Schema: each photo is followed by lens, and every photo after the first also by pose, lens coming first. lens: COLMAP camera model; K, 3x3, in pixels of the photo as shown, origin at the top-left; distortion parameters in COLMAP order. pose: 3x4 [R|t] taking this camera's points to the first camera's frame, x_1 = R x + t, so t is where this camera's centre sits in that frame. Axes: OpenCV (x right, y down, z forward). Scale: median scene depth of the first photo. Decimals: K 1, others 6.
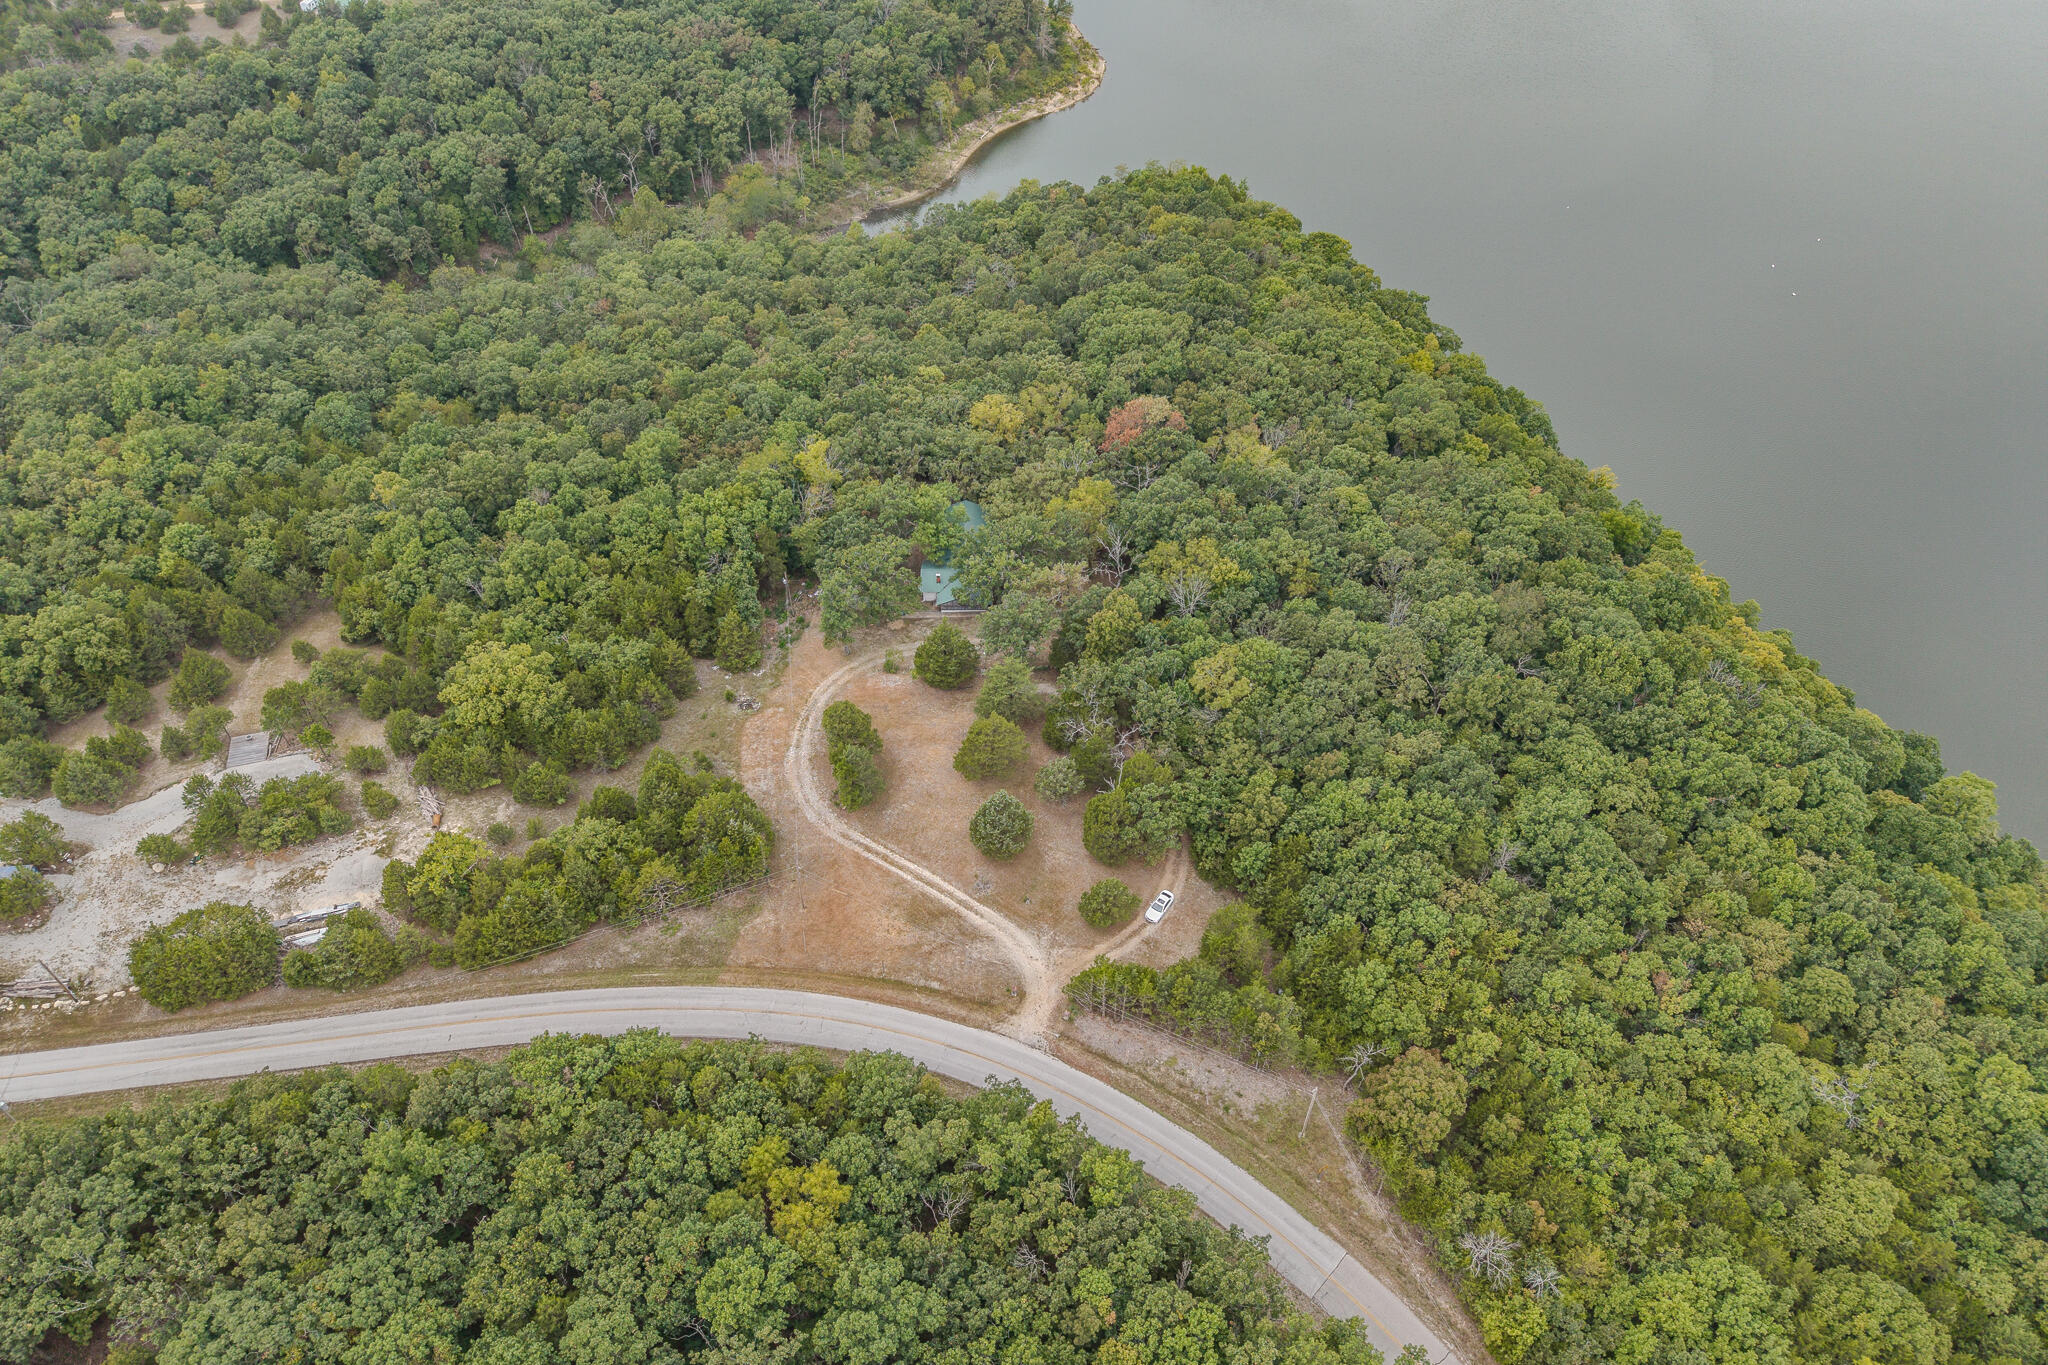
lens RADIAL K [[1411.3, 0, 1030.5], [0, 1411.3, 651.4], [0, 0, 1]] dist [0.019390, -0.001086]
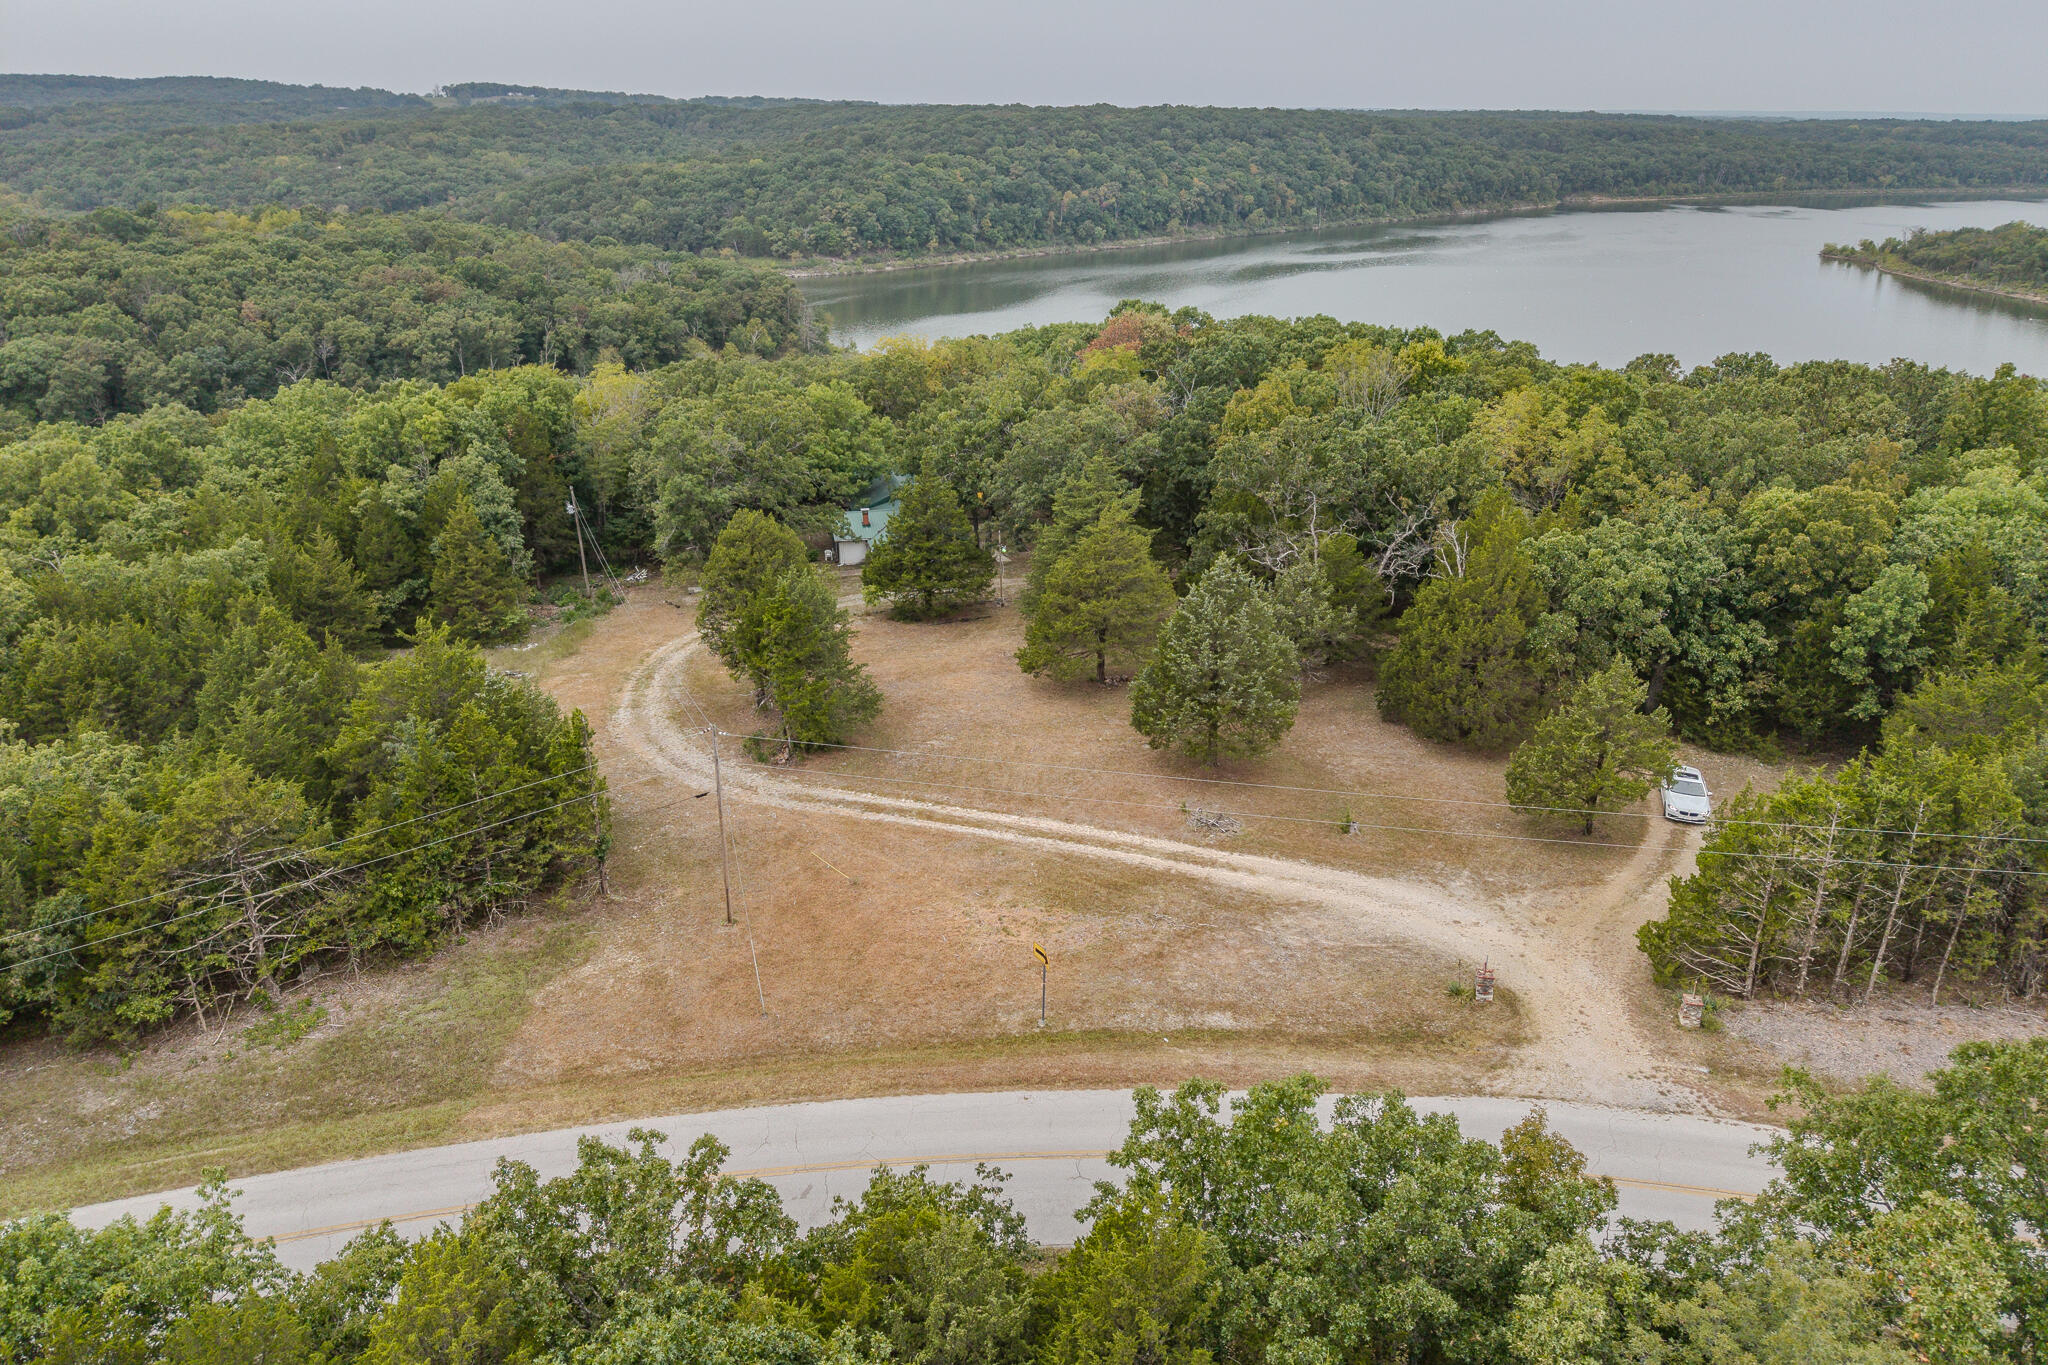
lens RADIAL K [[1373.2, 0, 1026.1], [0, 1373.2, 692.2], [0, 0, 1]] dist [0.015058, -0.011630]
pose [[0.973078, -0.092094, 0.211276, -0.140213], [0.161401, 0.926679, -0.339435, 0.226035], [-0.164525, 0.364397, 0.916595, 0.608176]]
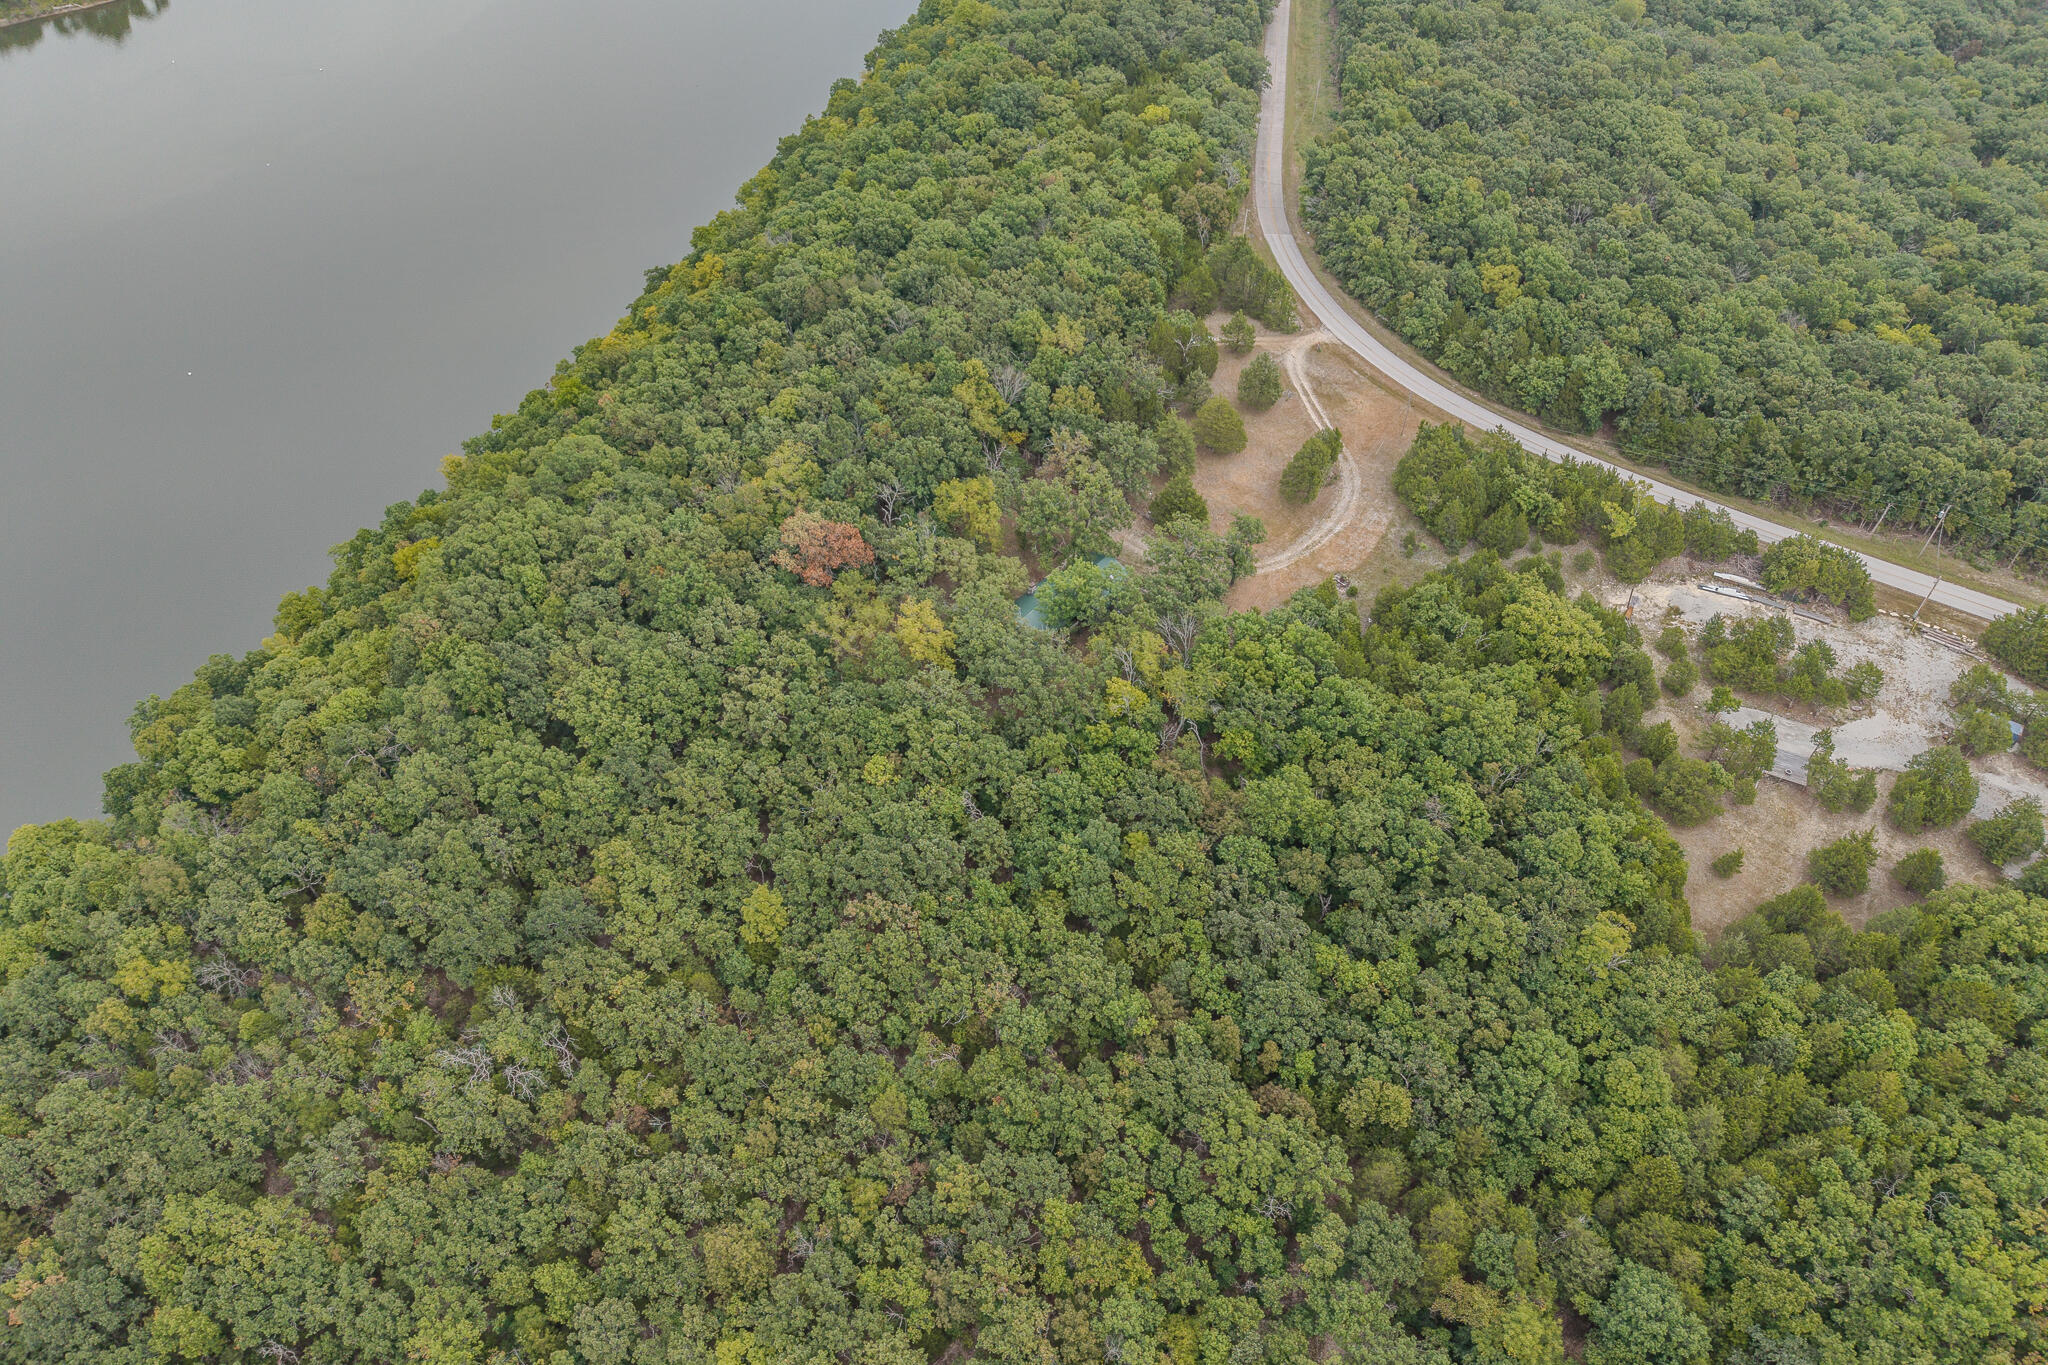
lens RADIAL K [[1387.1, 0, 1032.9], [0, 1387.1, 677.0], [0, 0, 1]] dist [0.035718, -0.035771]
pose [[-0.744020, -0.478040, 0.466810, -0.592563], [0.450162, 0.157644, 0.878921, -1.068520], [-0.493750, 0.864075, 0.097905, 1.131530]]
